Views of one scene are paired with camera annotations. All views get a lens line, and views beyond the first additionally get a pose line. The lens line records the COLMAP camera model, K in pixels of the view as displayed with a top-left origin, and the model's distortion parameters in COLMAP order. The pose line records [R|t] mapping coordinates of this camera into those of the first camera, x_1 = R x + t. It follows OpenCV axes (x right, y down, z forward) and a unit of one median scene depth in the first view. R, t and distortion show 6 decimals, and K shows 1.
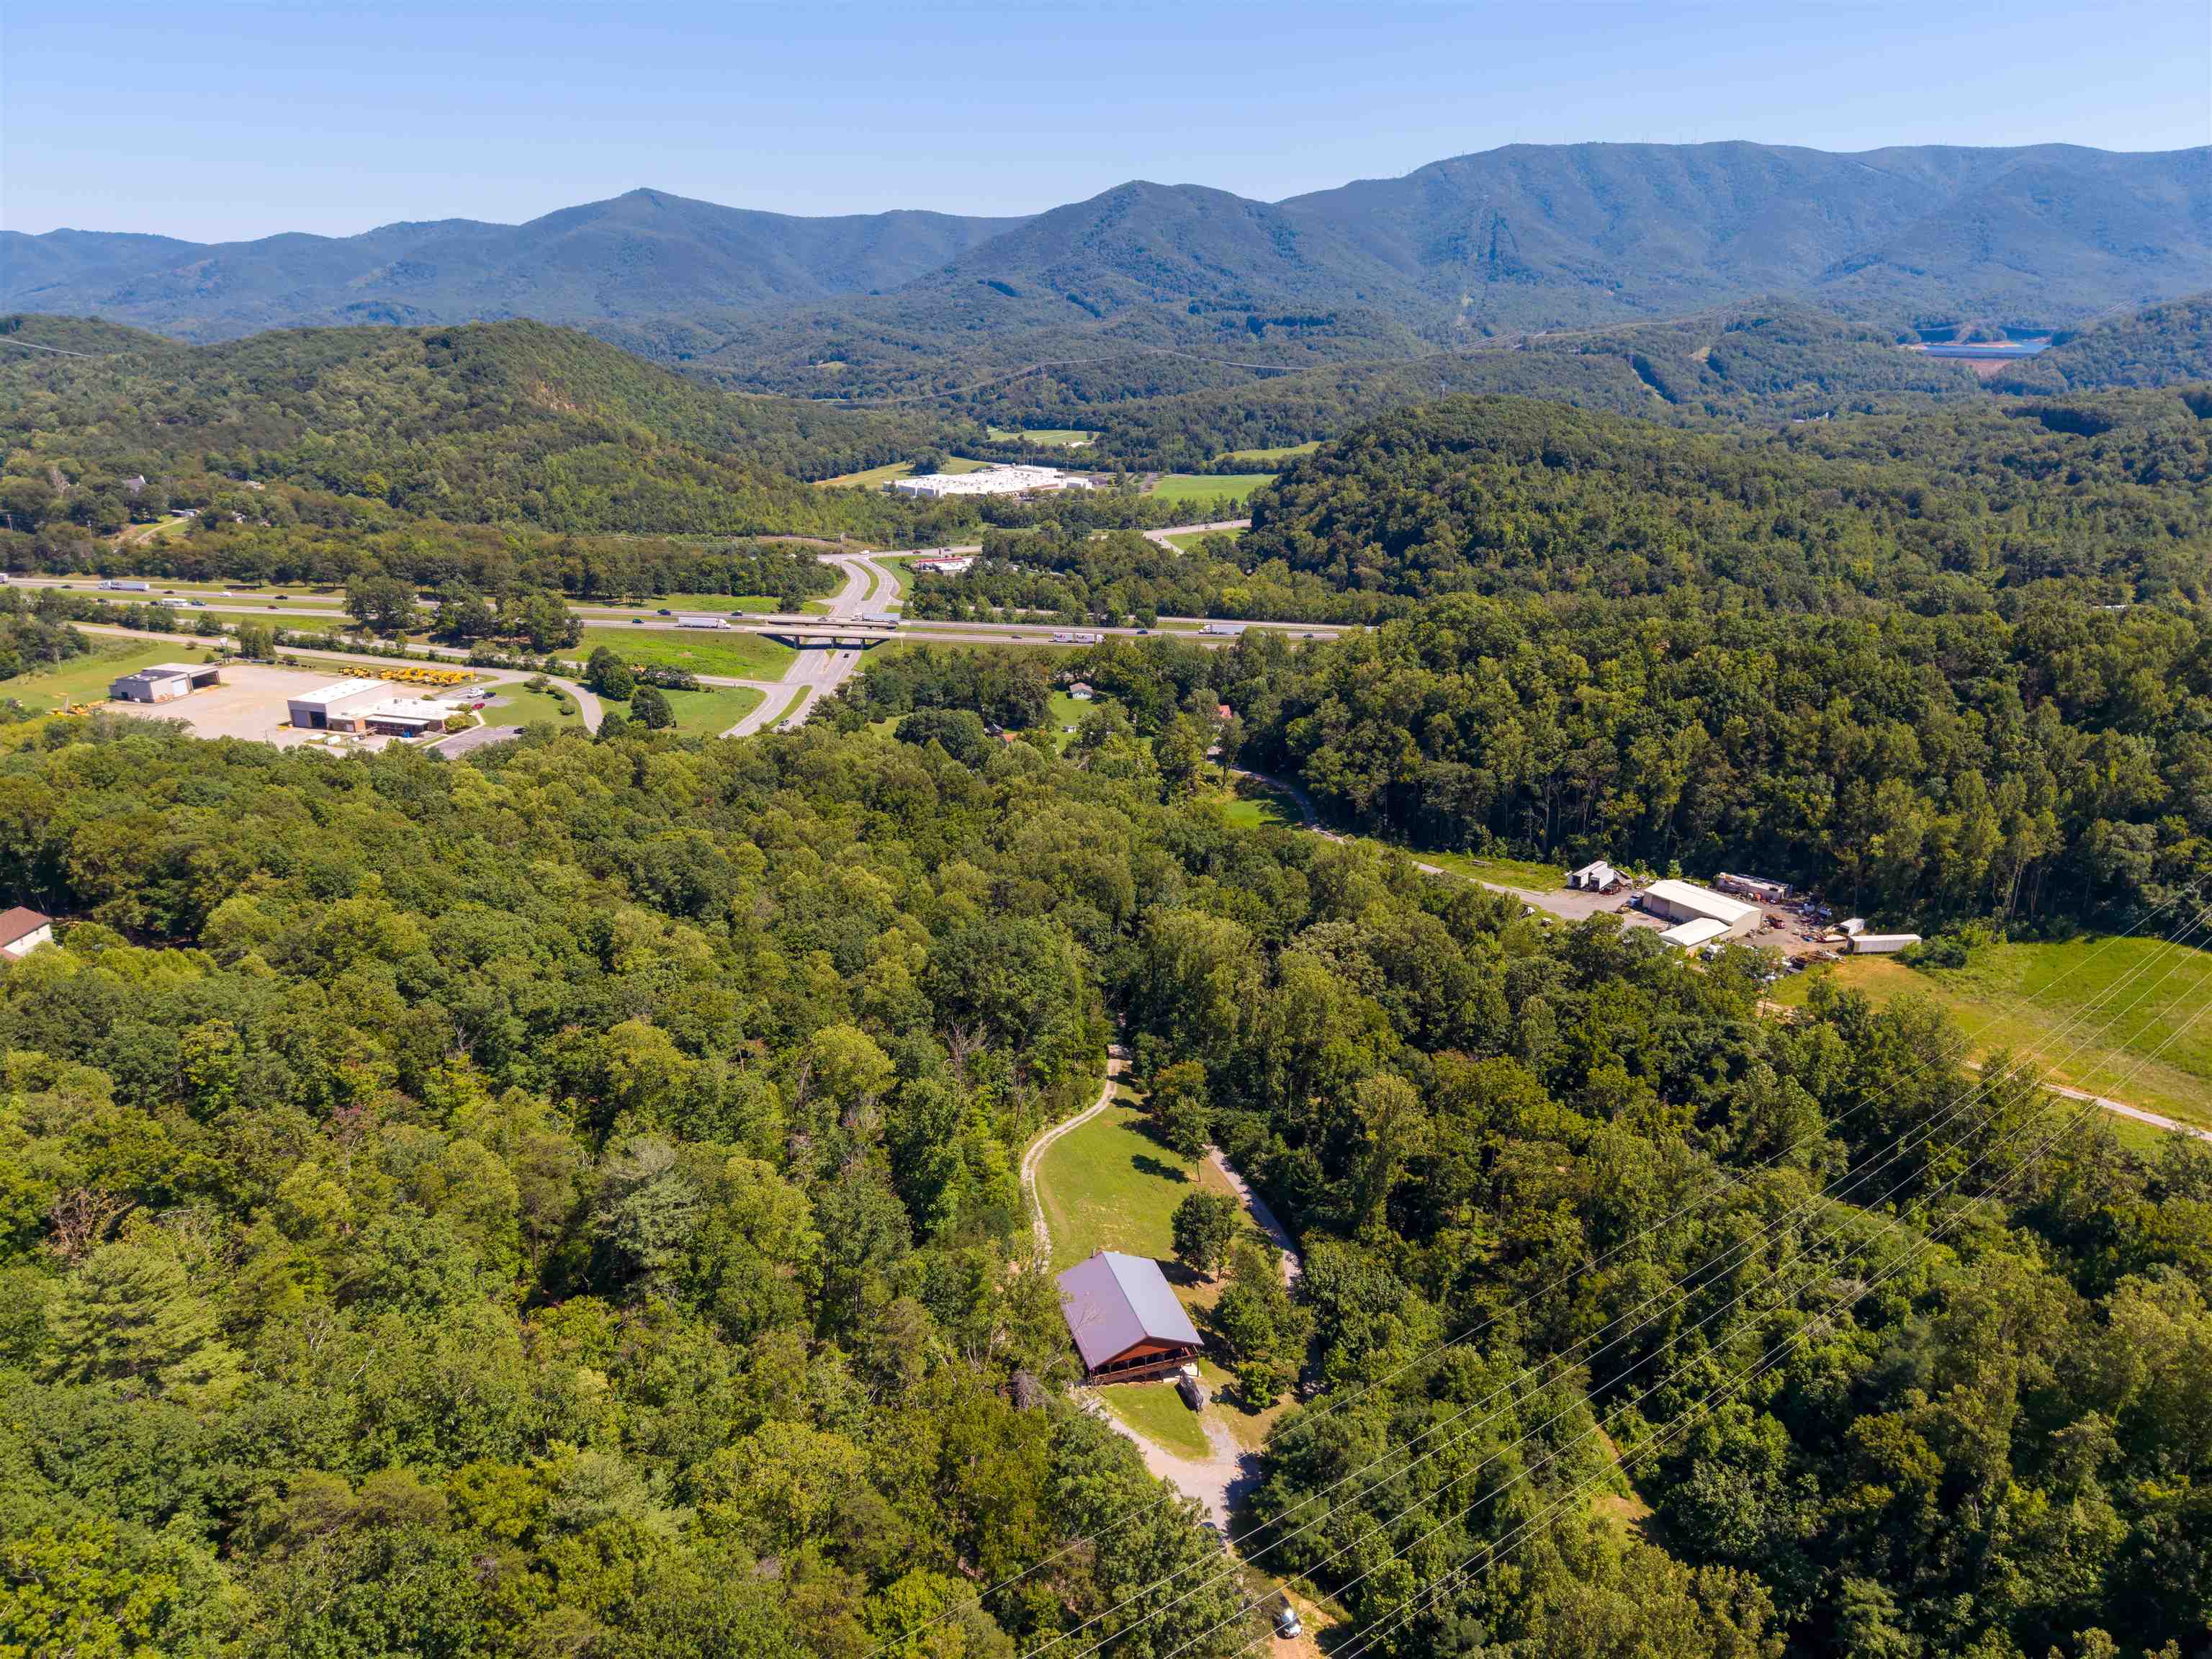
lens RADIAL K [[1472.1, 0, 1106.0], [0, 1472.1, 829.5], [0, 0, 1]] dist [0.081108, -0.110733]
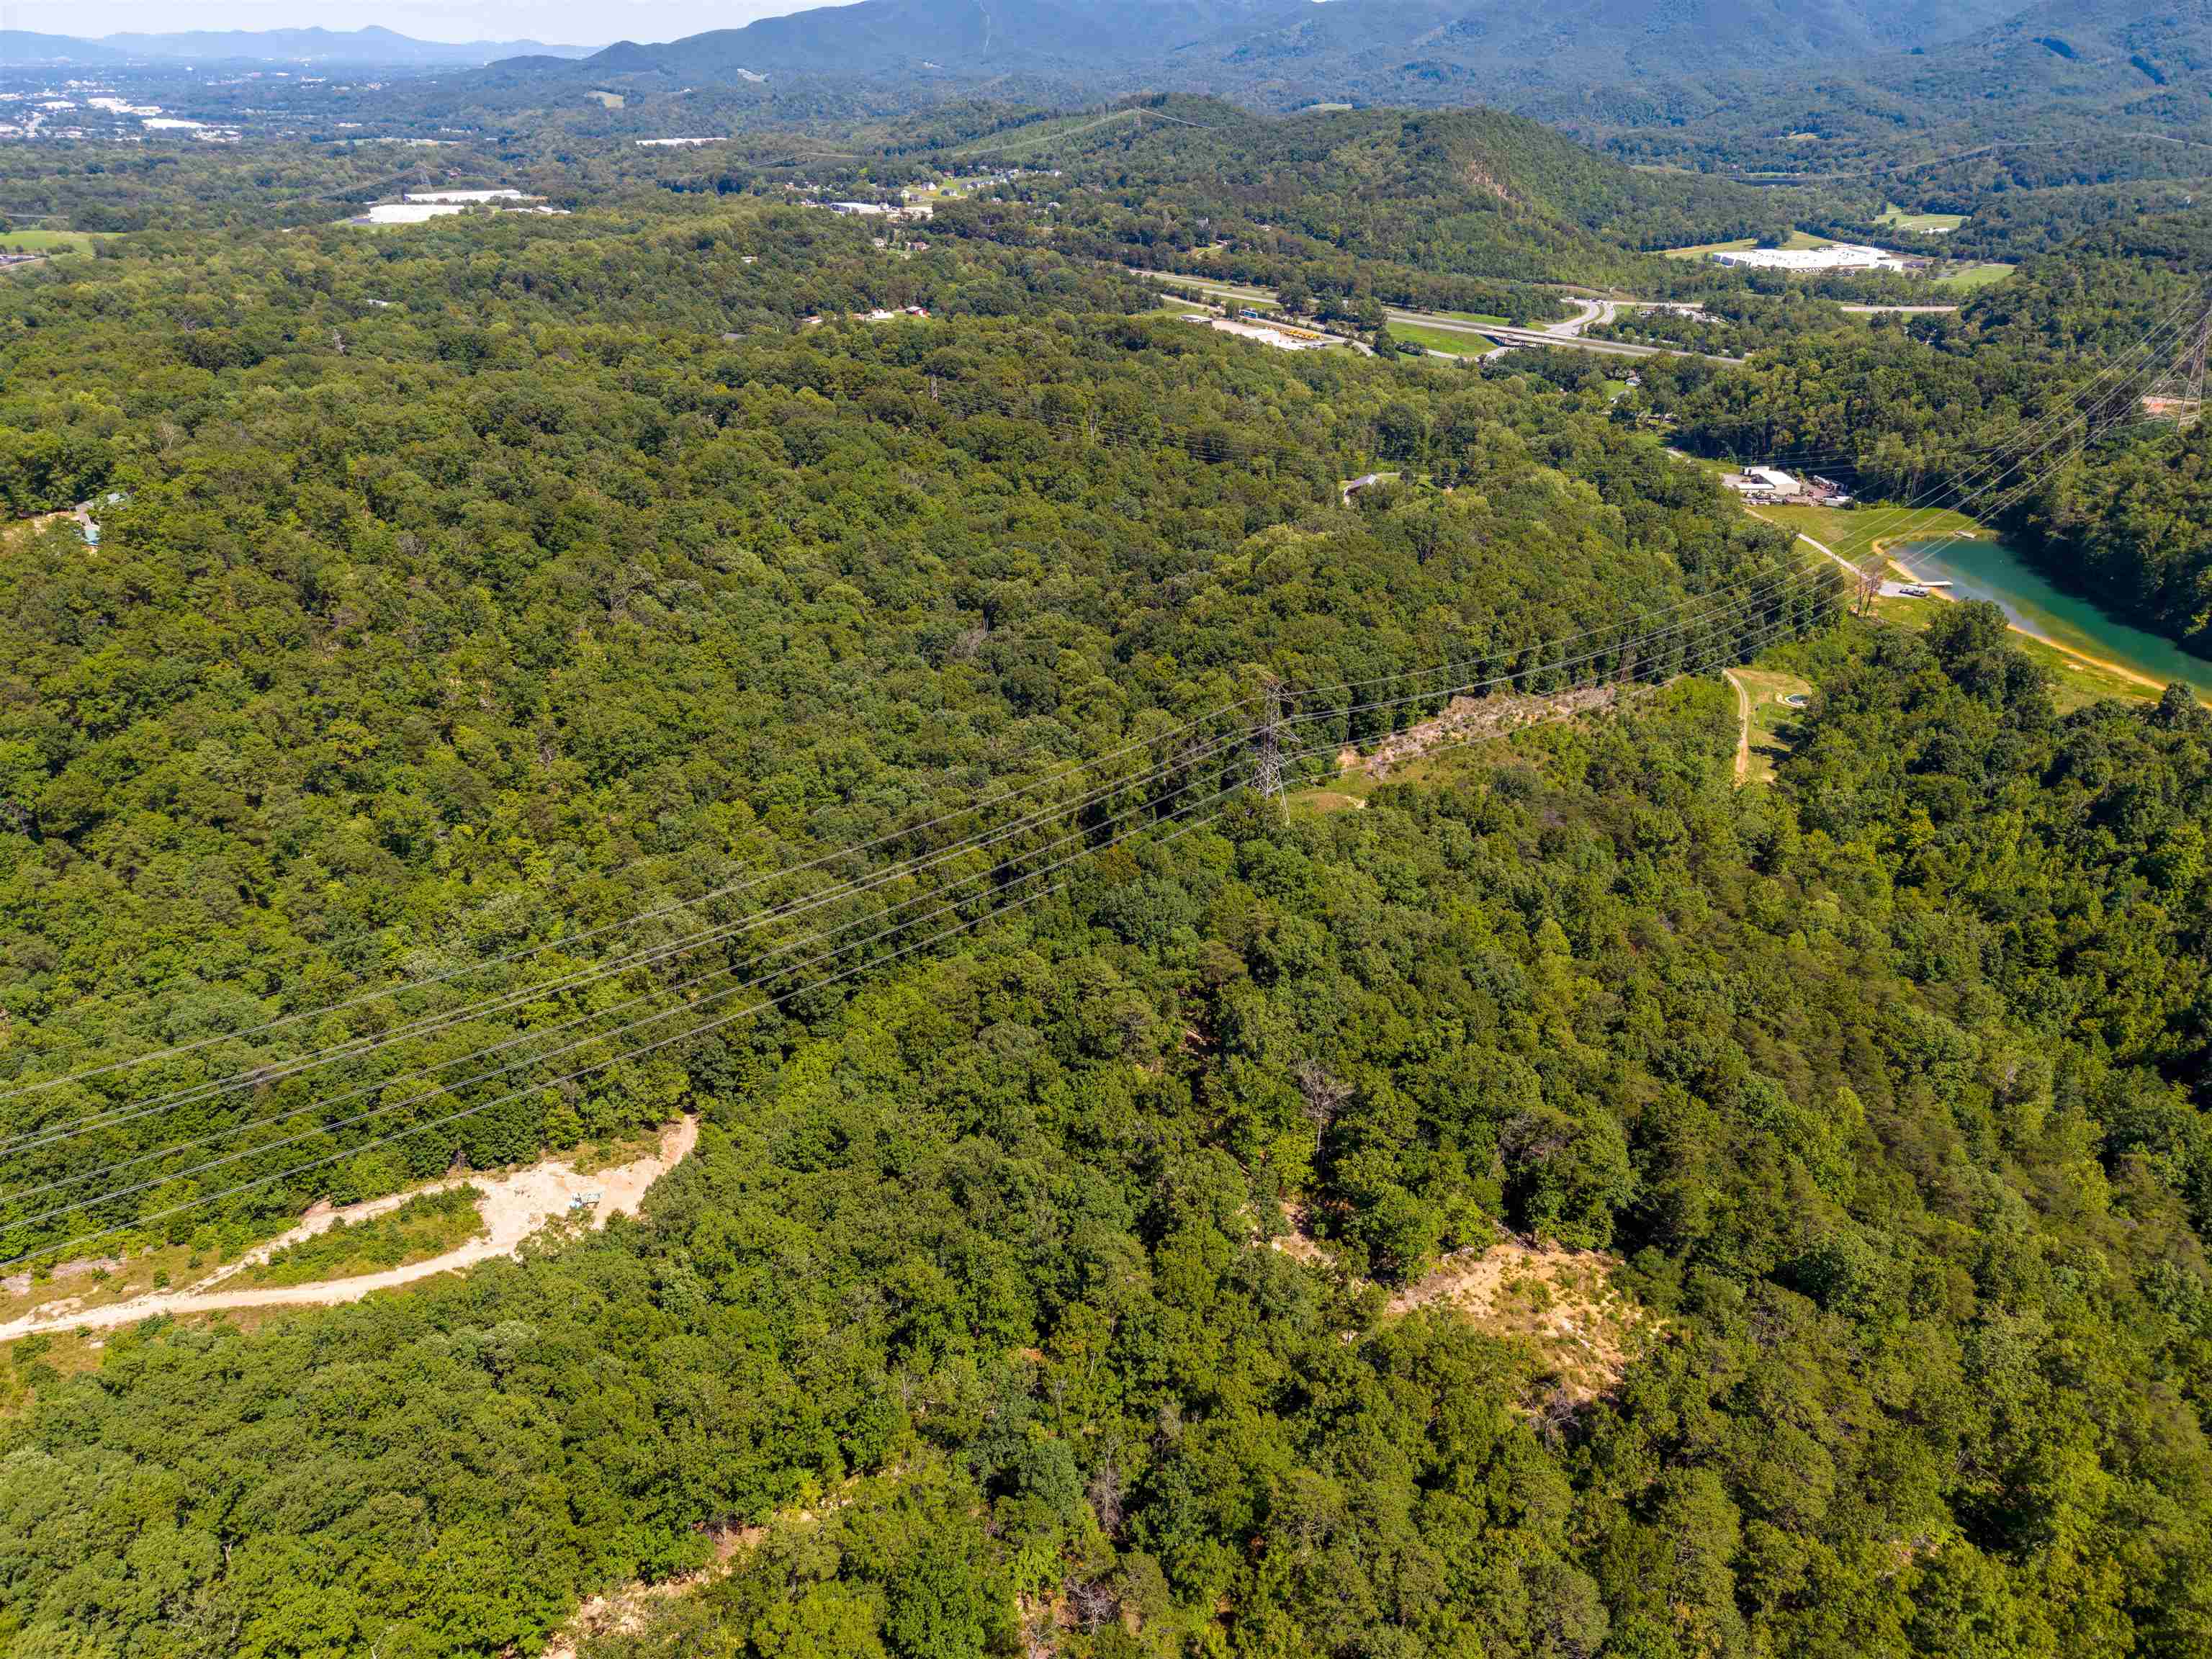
lens RADIAL K [[1491.2, 0, 1106.0], [0, 1491.2, 829.5], [0, 0, 1]] dist [0.044934, -0.034010]
pose [[0.804547, 0.275764, -0.525984, 0.450591], [-0.198591, 0.959598, 0.199334, 0.145148], [0.559702, -0.055918, 0.826805, -0.660641]]
